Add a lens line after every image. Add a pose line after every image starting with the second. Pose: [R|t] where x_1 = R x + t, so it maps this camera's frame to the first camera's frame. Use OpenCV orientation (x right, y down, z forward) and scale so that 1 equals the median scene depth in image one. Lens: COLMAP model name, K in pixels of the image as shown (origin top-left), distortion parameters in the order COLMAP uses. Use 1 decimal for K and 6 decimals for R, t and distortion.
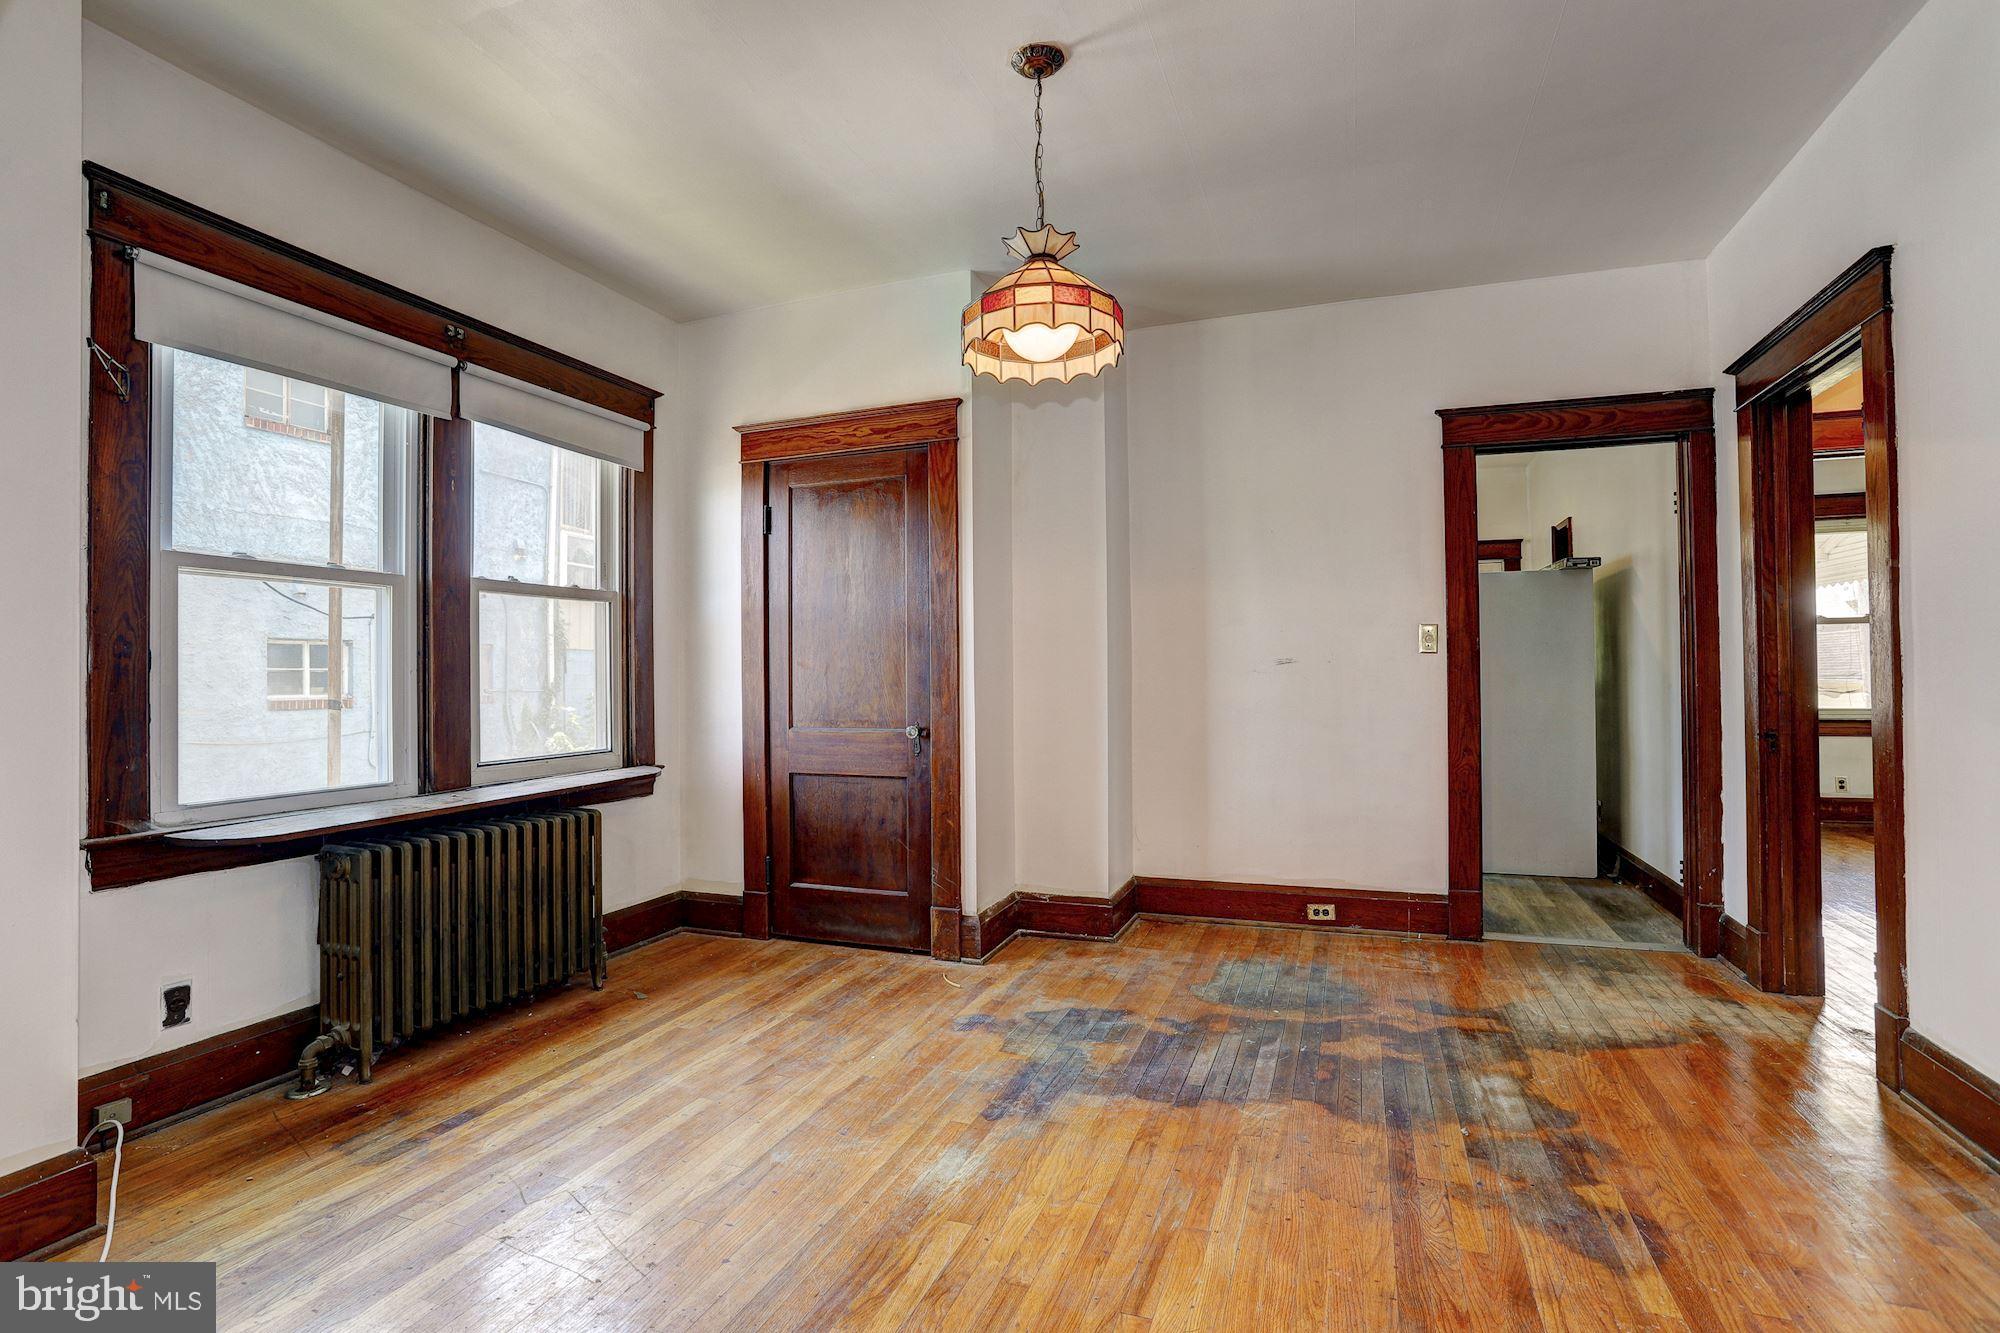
lens RADIAL K [[976.7, 0, 989.7], [0, 976.7, 671.7], [0, 0, 1]] dist [-0.049222, 0.026781]
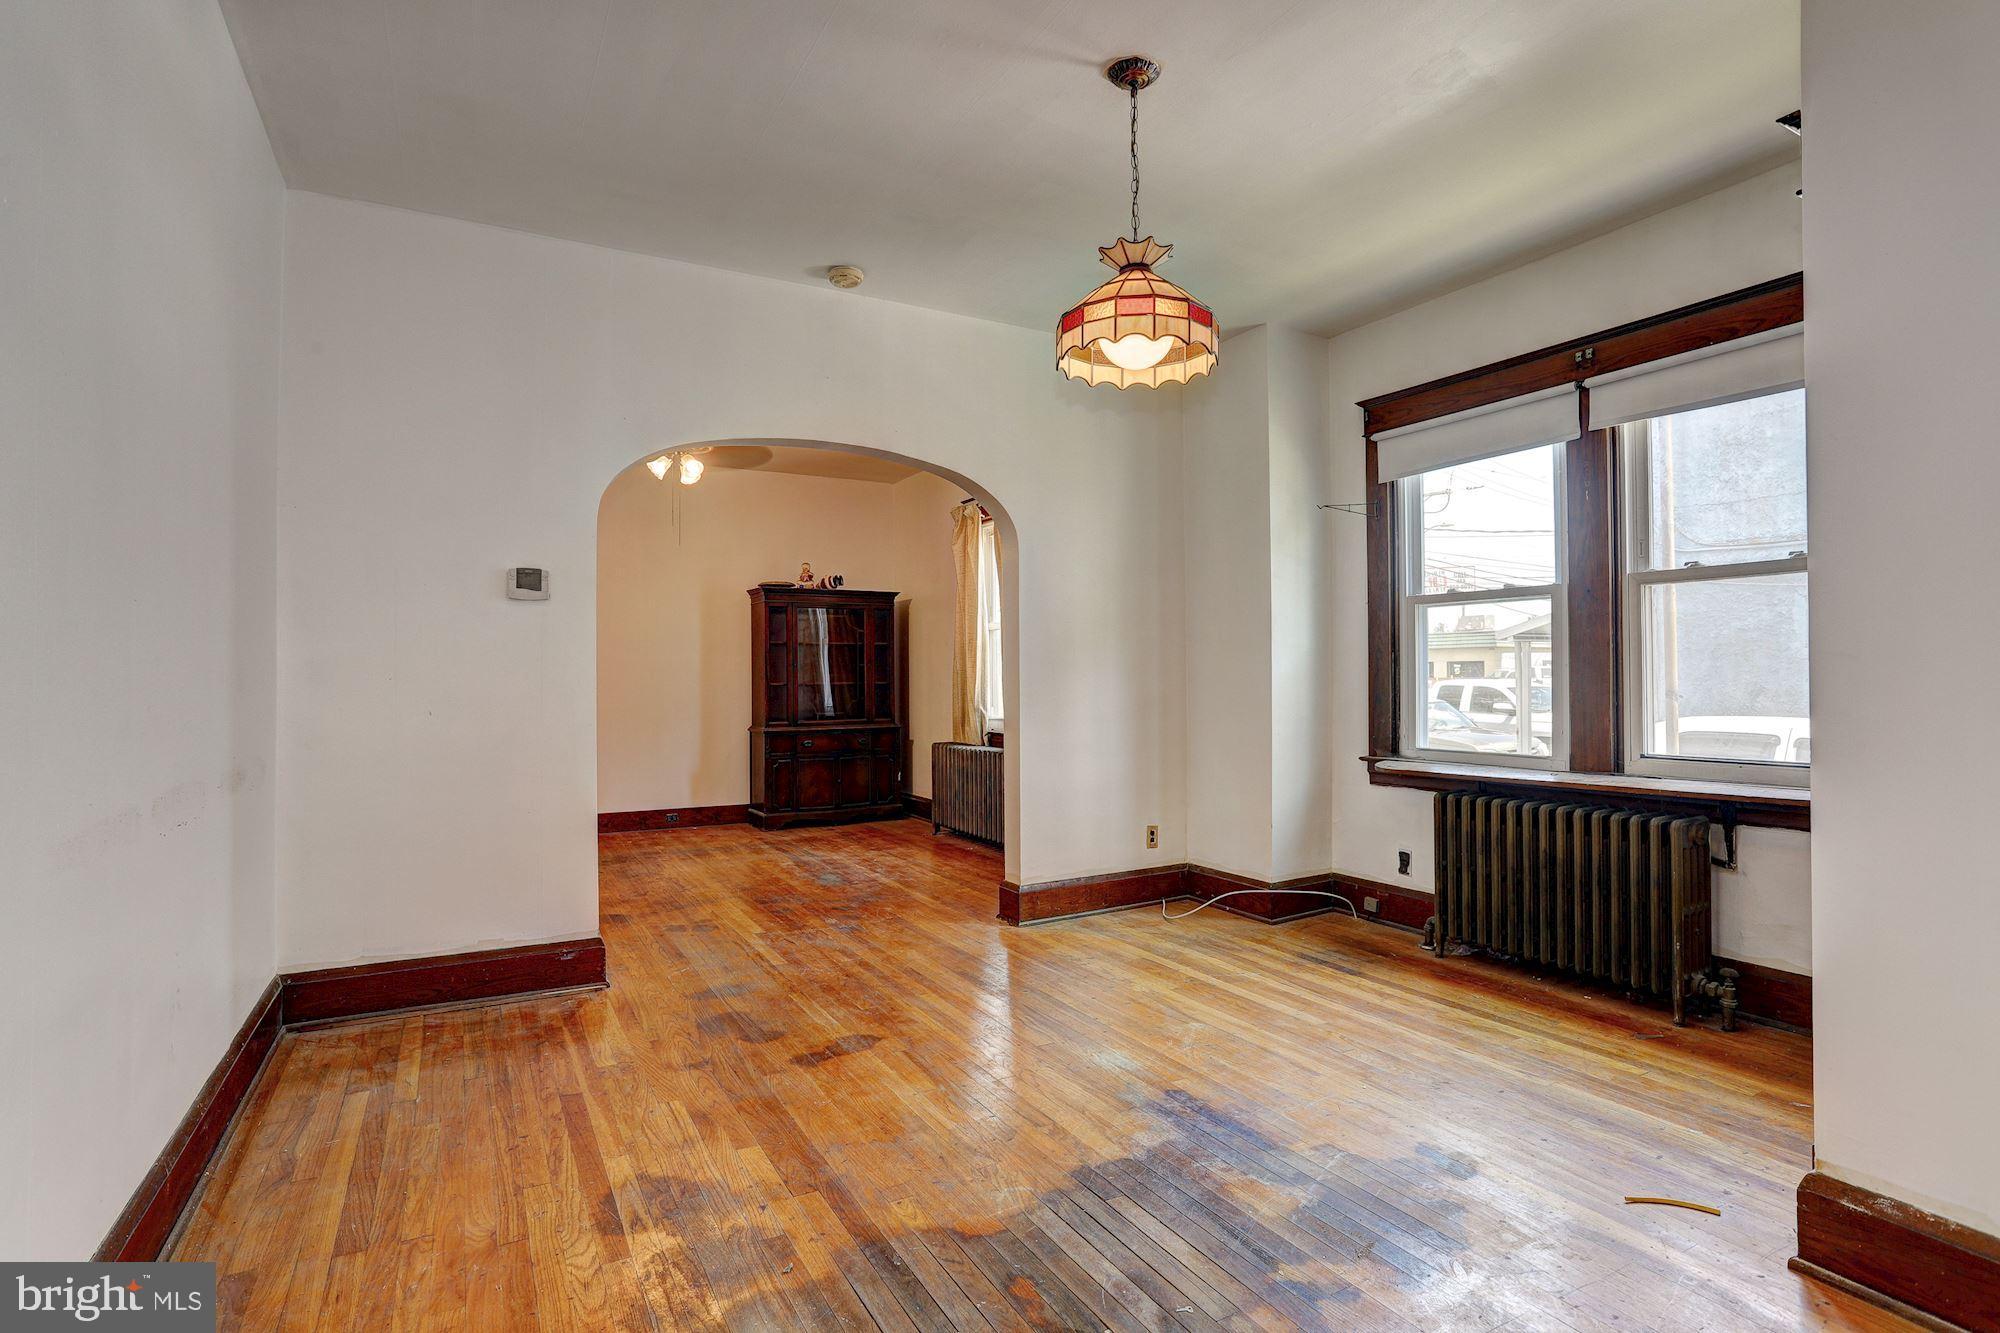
lens RADIAL K [[976.7, 0, 983.2], [0, 976.7, 666.0], [0, 0, 1]] dist [-0.049222, 0.026781]
pose [[-0.658854, 0.003422, -0.752263, 0.591797], [0.018011, 0.999775, -0.011227, 0.000918], [0.752056, -0.020946, -0.658767, 0.983354]]
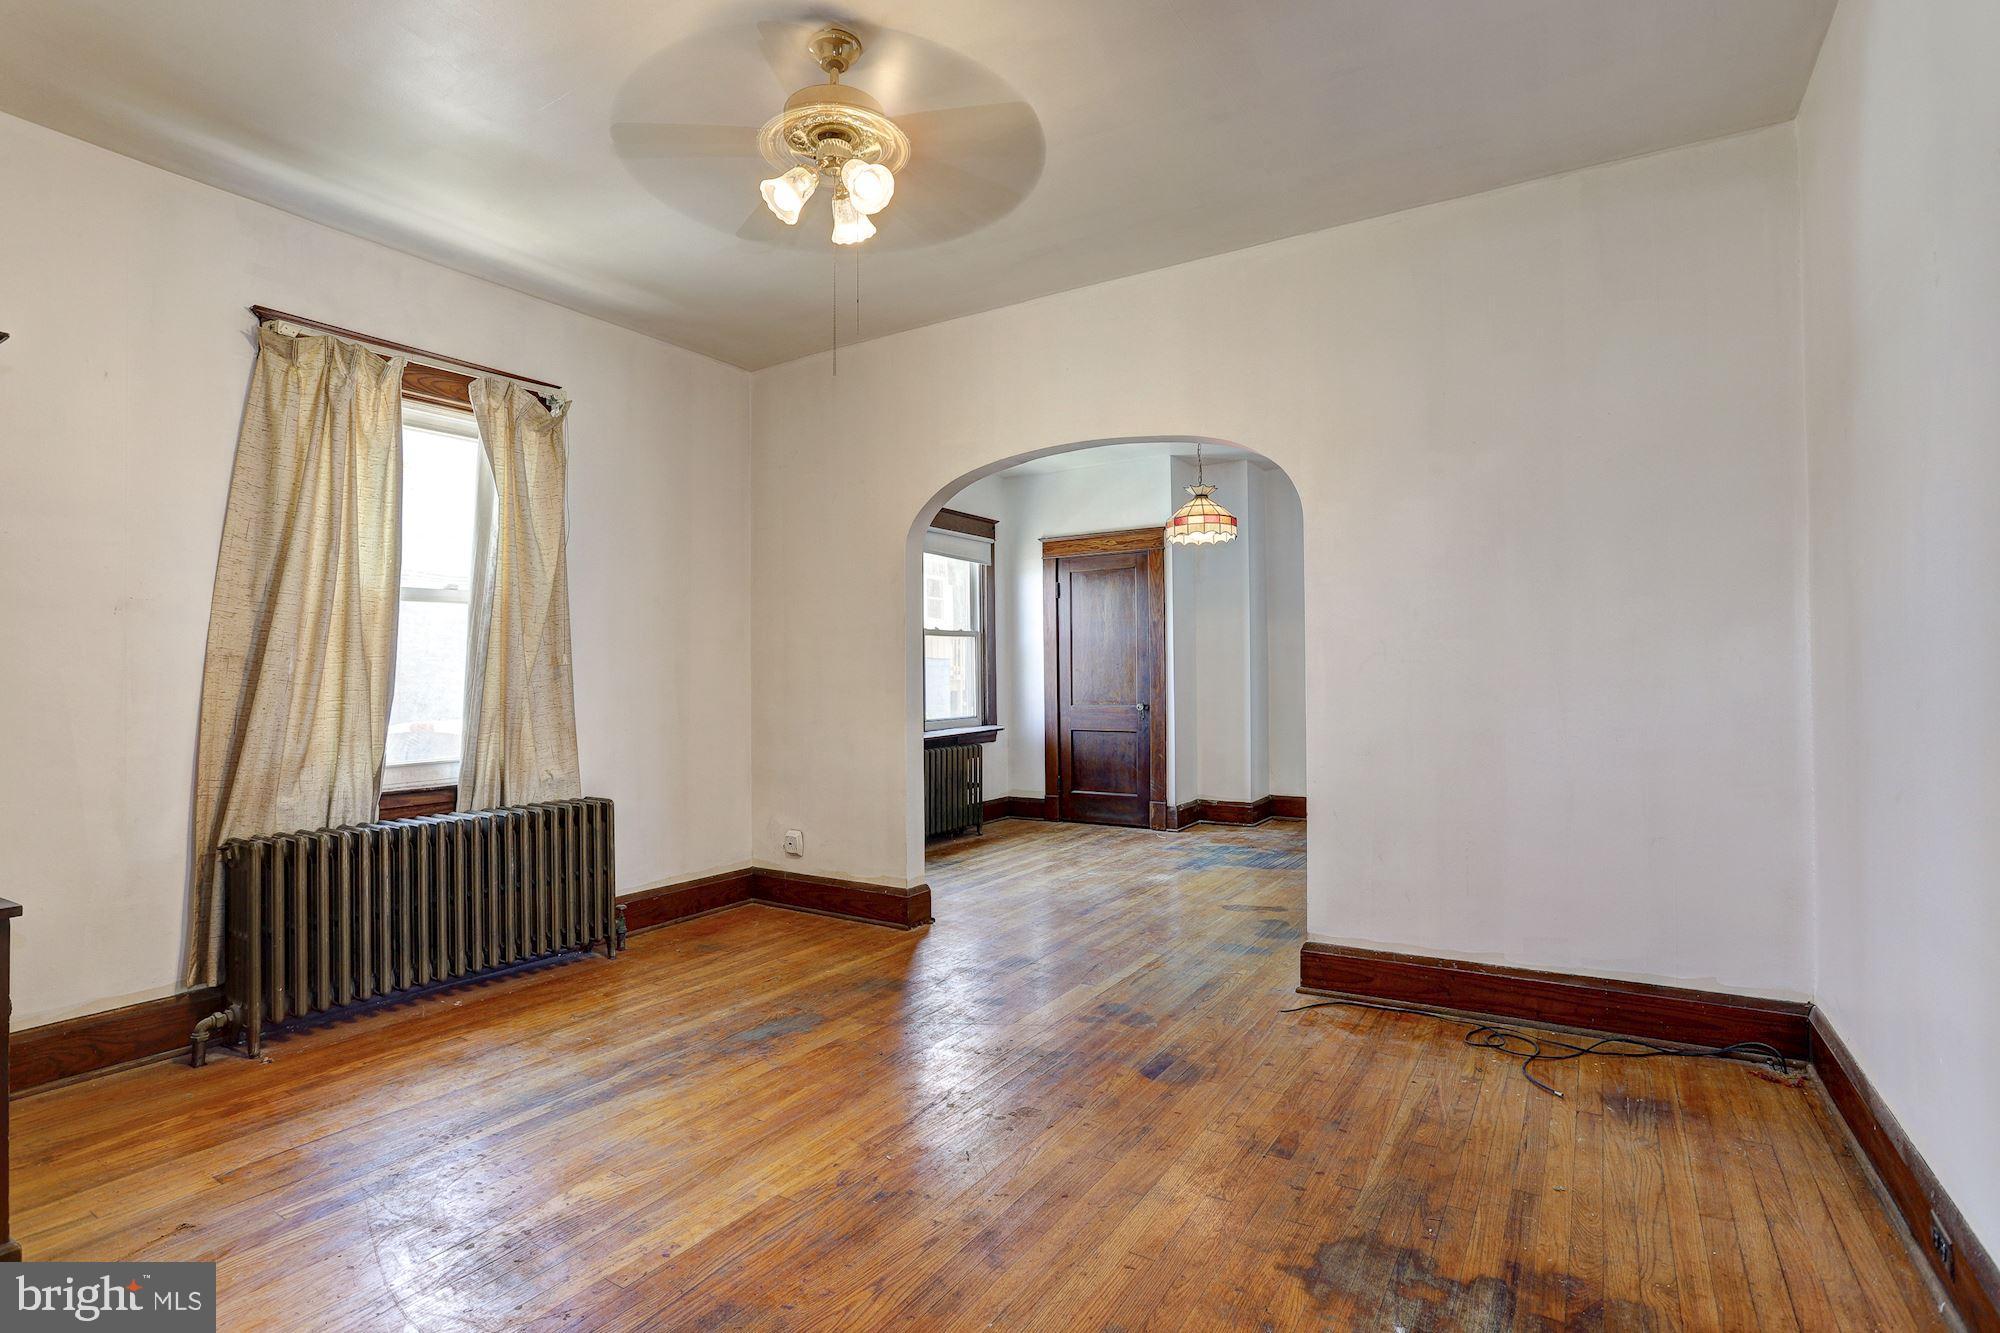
lens RADIAL K [[976.7, 0, 982.2], [0, 976.7, 673.5], [0, 0, 1]] dist [-0.049222, 0.026781]
pose [[0.976005, -0.001722, -0.217743, 0.031872], [0.003559, 0.999961, 0.008042, -0.017789], [0.217721, -0.008624, 0.975973, -0.874036]]
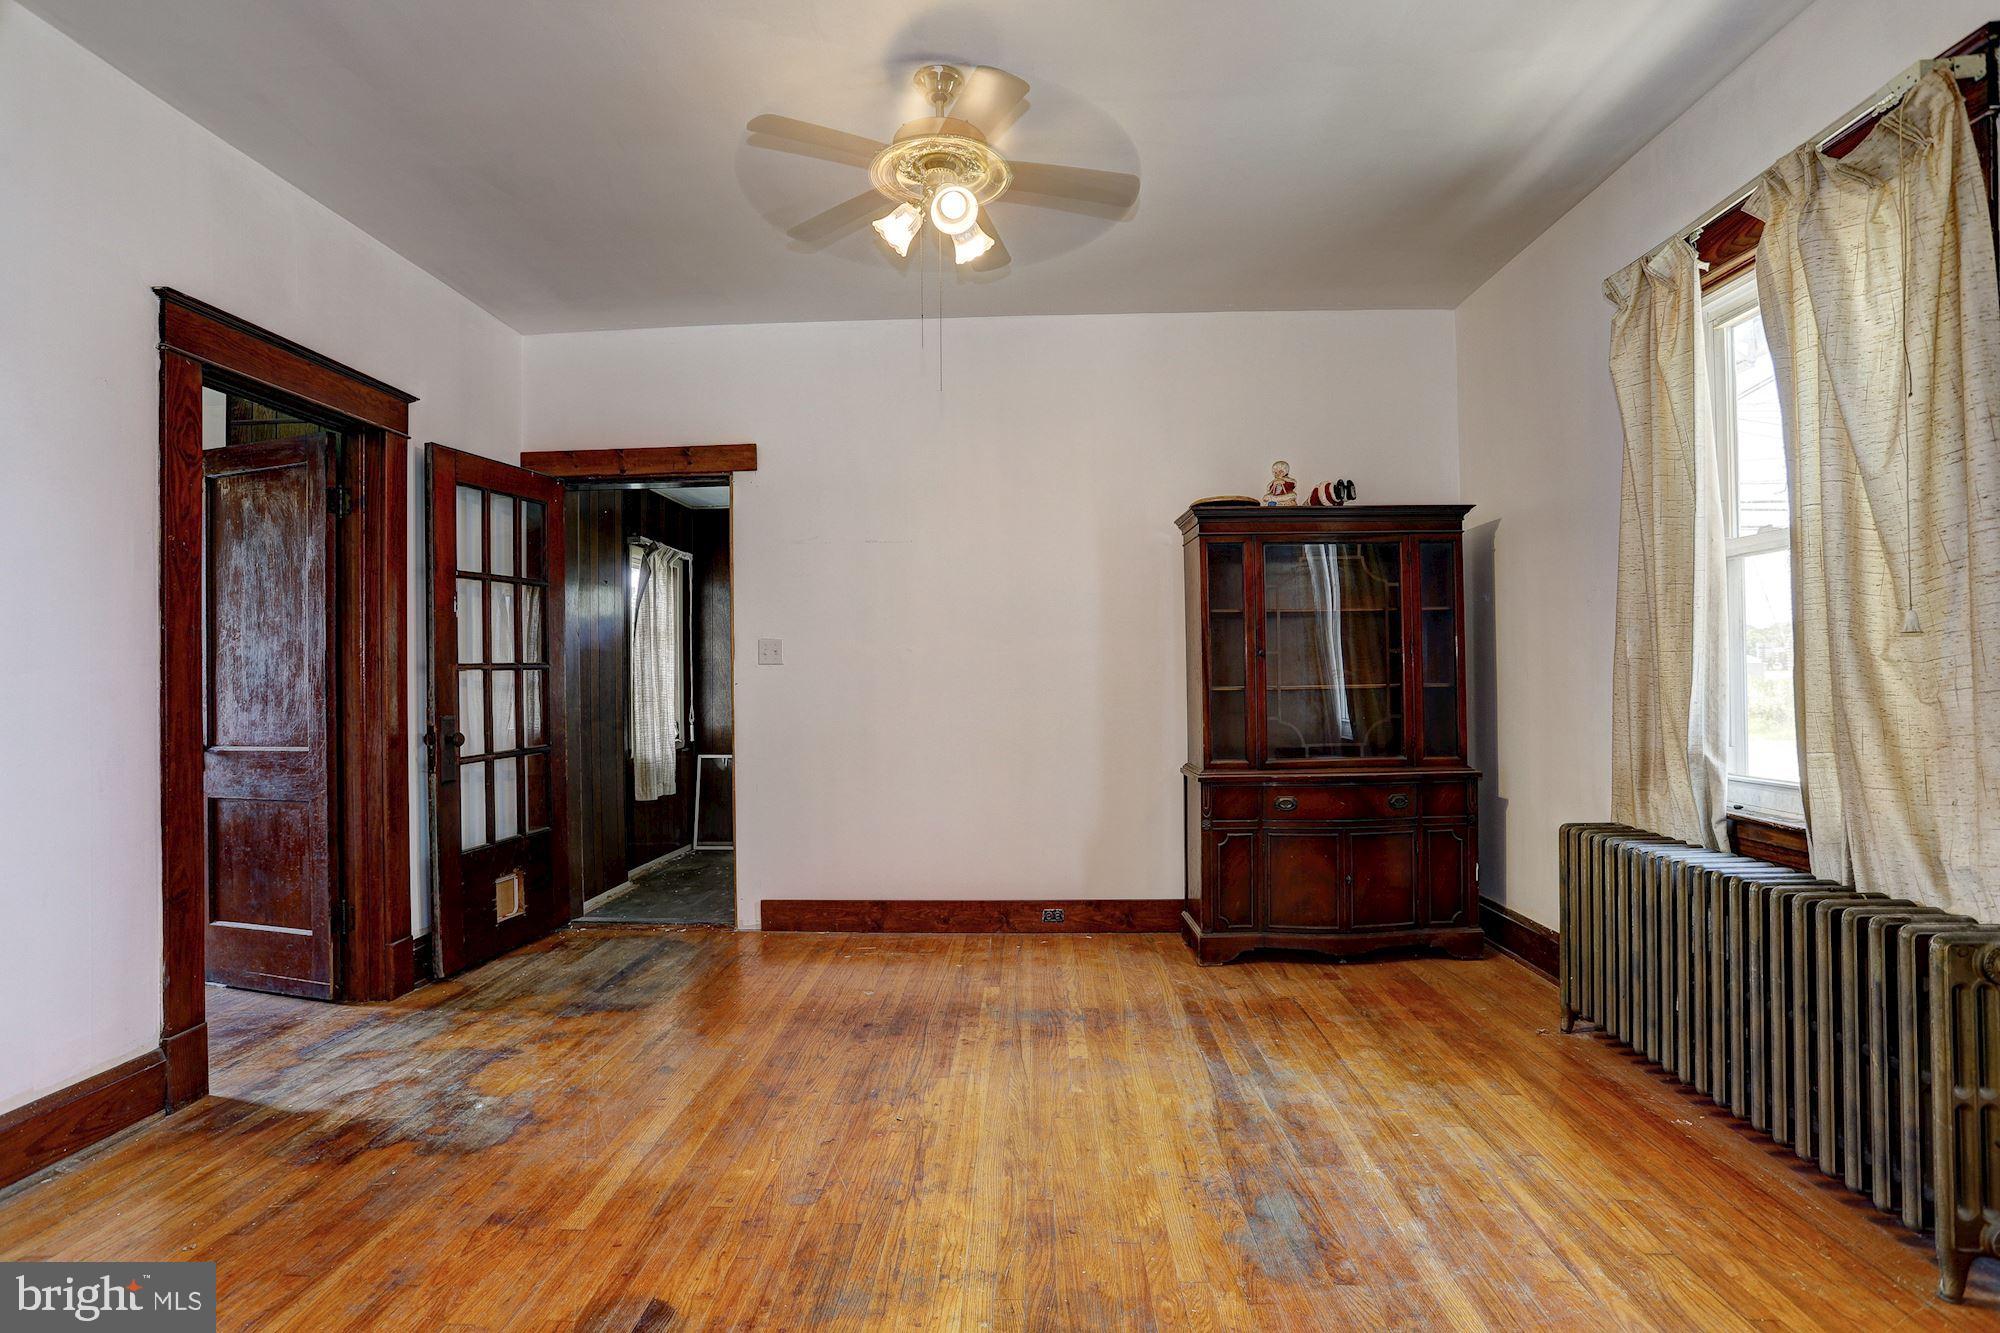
lens RADIAL K [[976.7, 0, 995.2], [0, 976.7, 667.8], [0, 0, 1]] dist [-0.049222, 0.026781]
pose [[-0.952826, 0.019363, -0.302900, -0.024669], [0.023870, 0.999653, -0.011184, -0.007932], [0.302578, -0.017886, -0.952957, 0.335798]]
